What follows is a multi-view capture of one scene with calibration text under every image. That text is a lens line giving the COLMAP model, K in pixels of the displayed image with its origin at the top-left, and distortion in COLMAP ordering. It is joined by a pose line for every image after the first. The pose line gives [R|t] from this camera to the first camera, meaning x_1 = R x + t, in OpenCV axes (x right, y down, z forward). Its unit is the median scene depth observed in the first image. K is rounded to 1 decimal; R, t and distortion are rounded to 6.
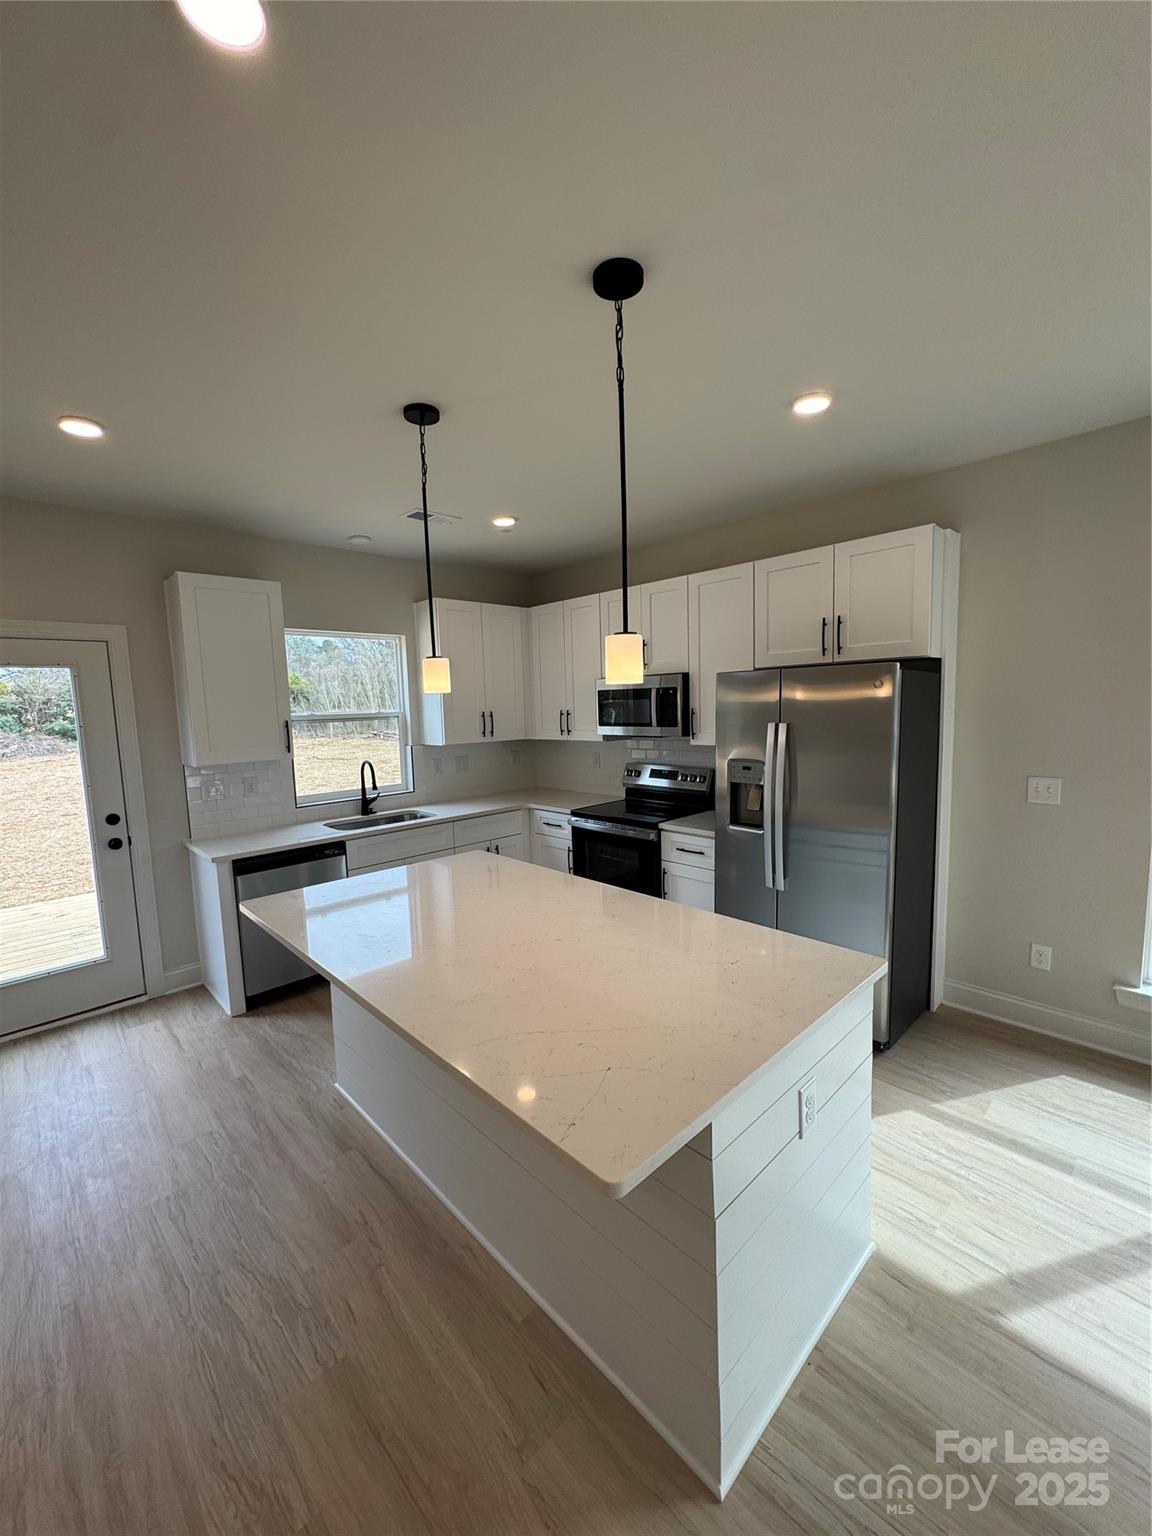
lens RADIAL K [[607.6, 0, 578.5], [0, 607.6, 768.8], [0, 0, 1]] dist [-0.000969, 0.000003]
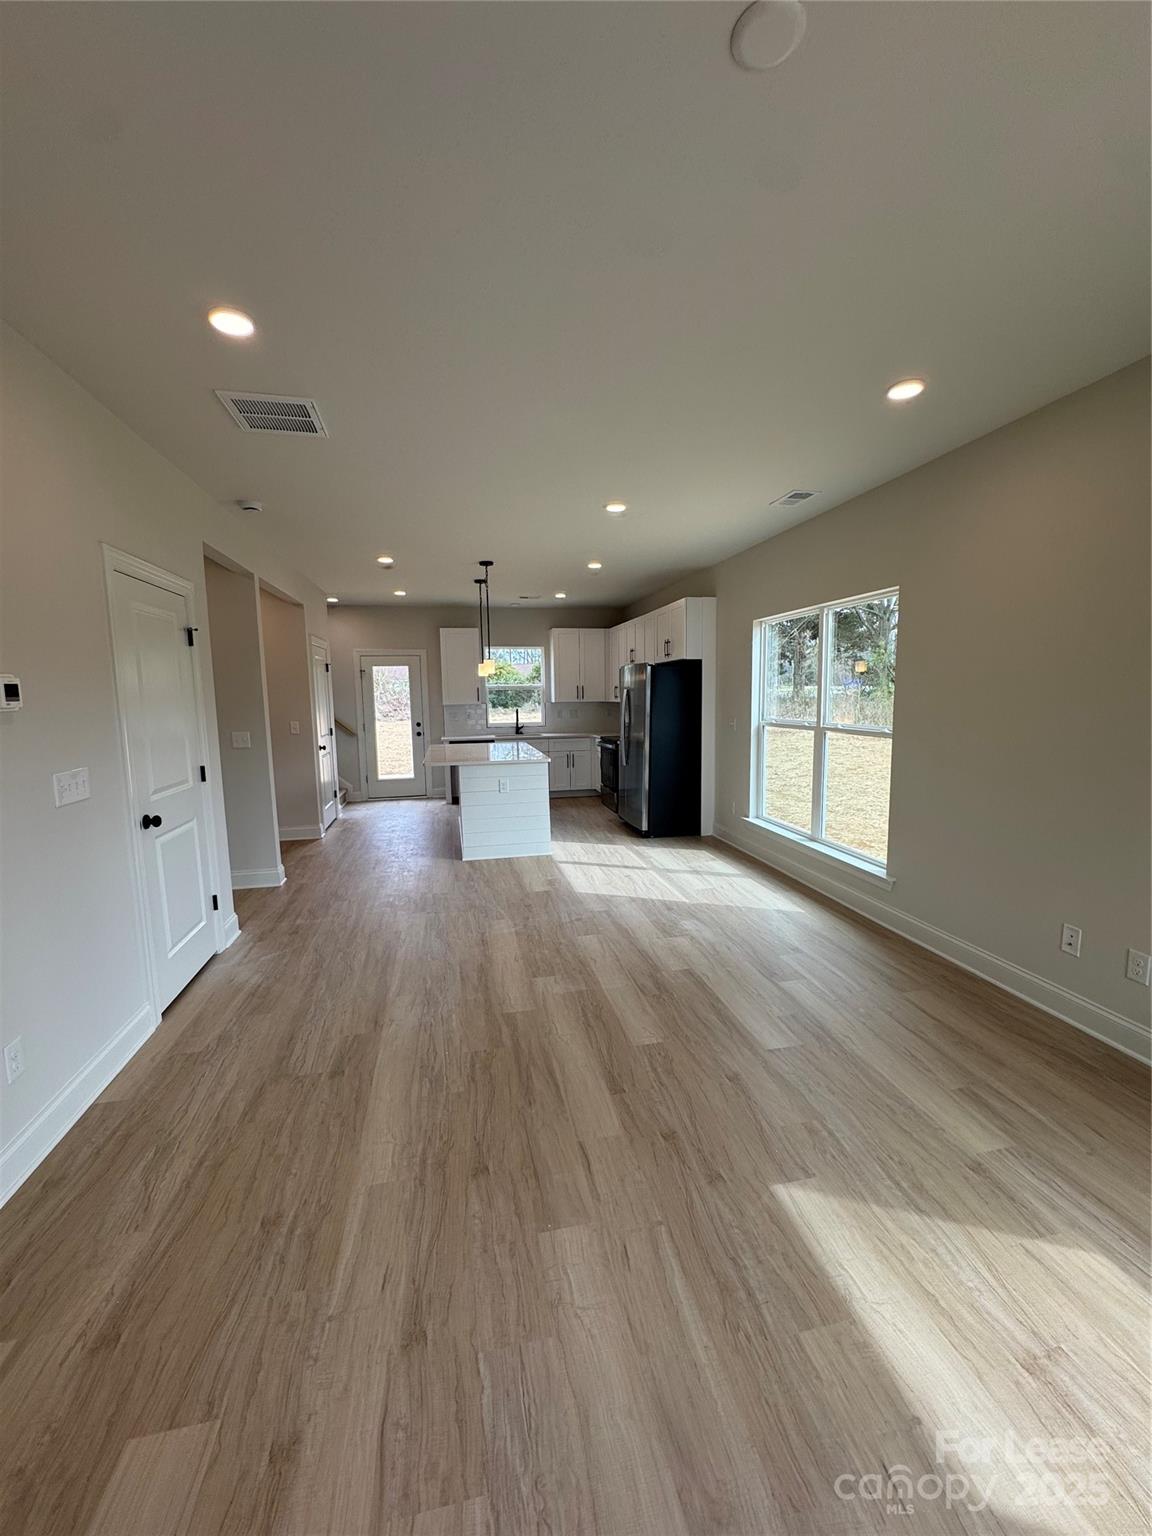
lens RADIAL K [[607.6, 0, 578.5], [0, 607.6, 768.8], [0, 0, 1]] dist [-0.000969, 0.000003]
pose [[0.851595, 0.082744, -0.517628, 1.352945], [-0.067248, 0.996549, 0.048665, 0.115589], [0.519868, -0.006634, 0.854221, -0.992491]]
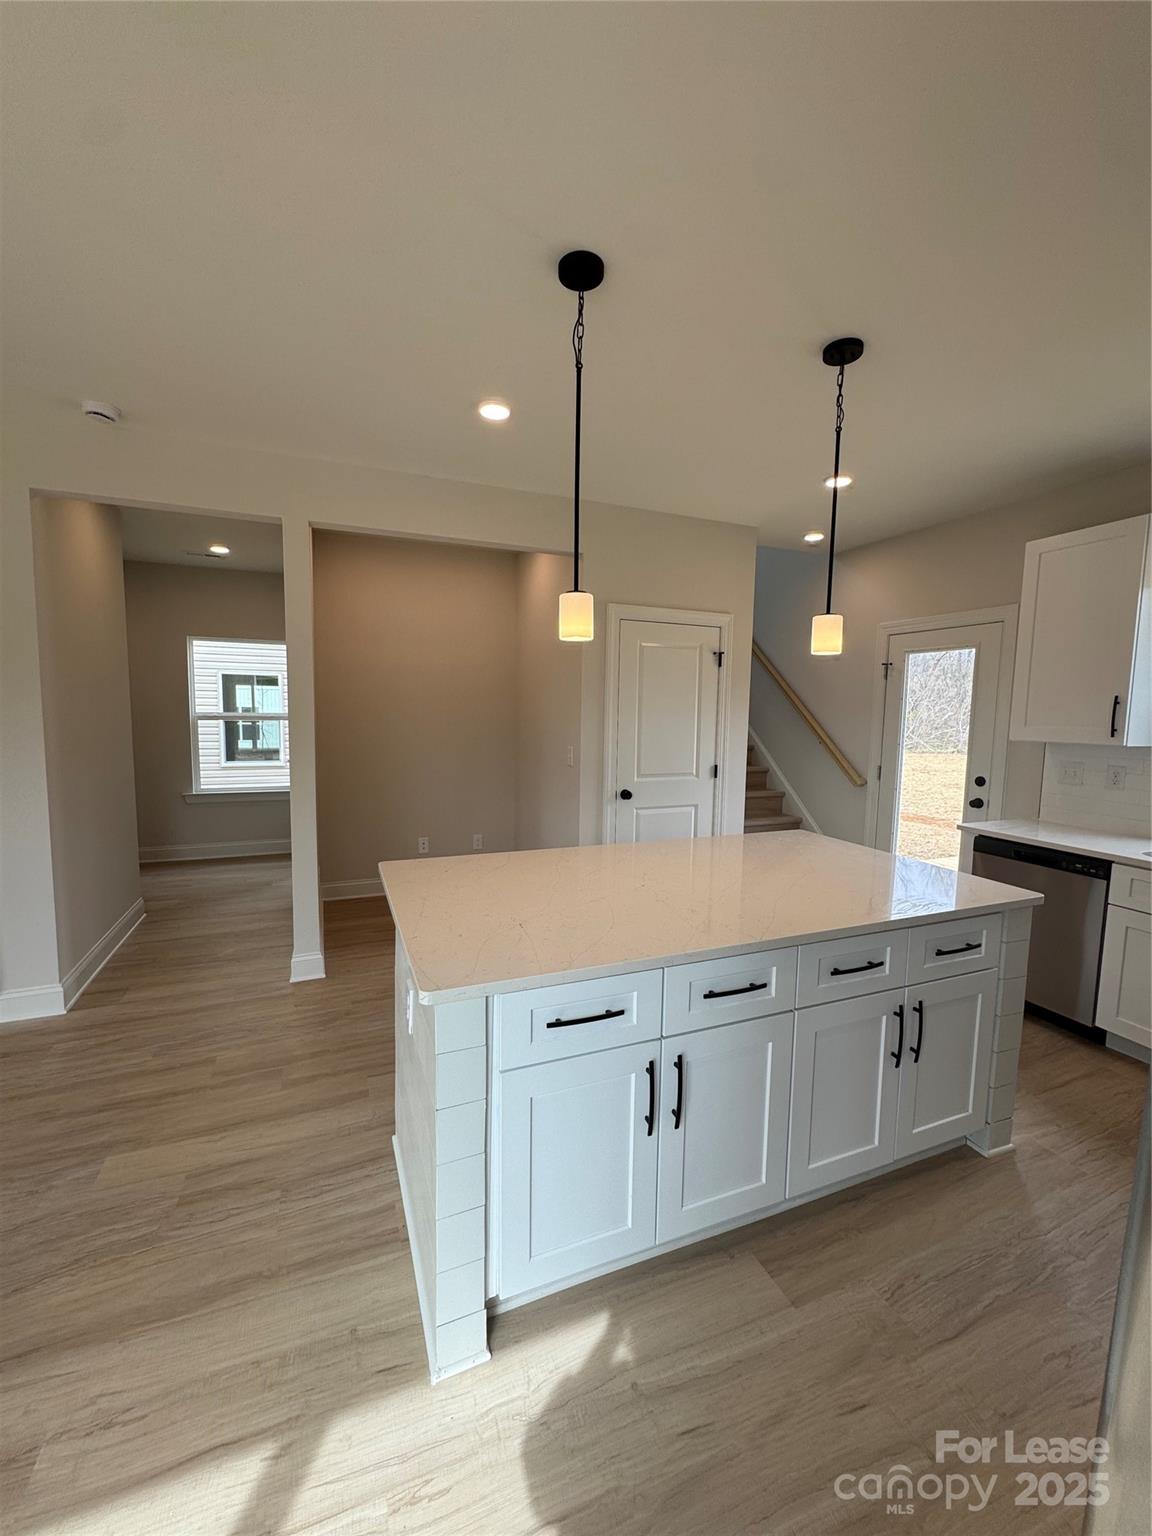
lens RADIAL K [[607.6, 0, 578.5], [0, 607.6, 768.8], [0, 0, 1]] dist [-0.000969, 0.000003]
pose [[-0.360357, 0.114043, -0.925817, 0.630026], [-0.106995, 0.980895, 0.162474, -0.050324], [0.926658, 0.157606, -0.341270, 0.800417]]
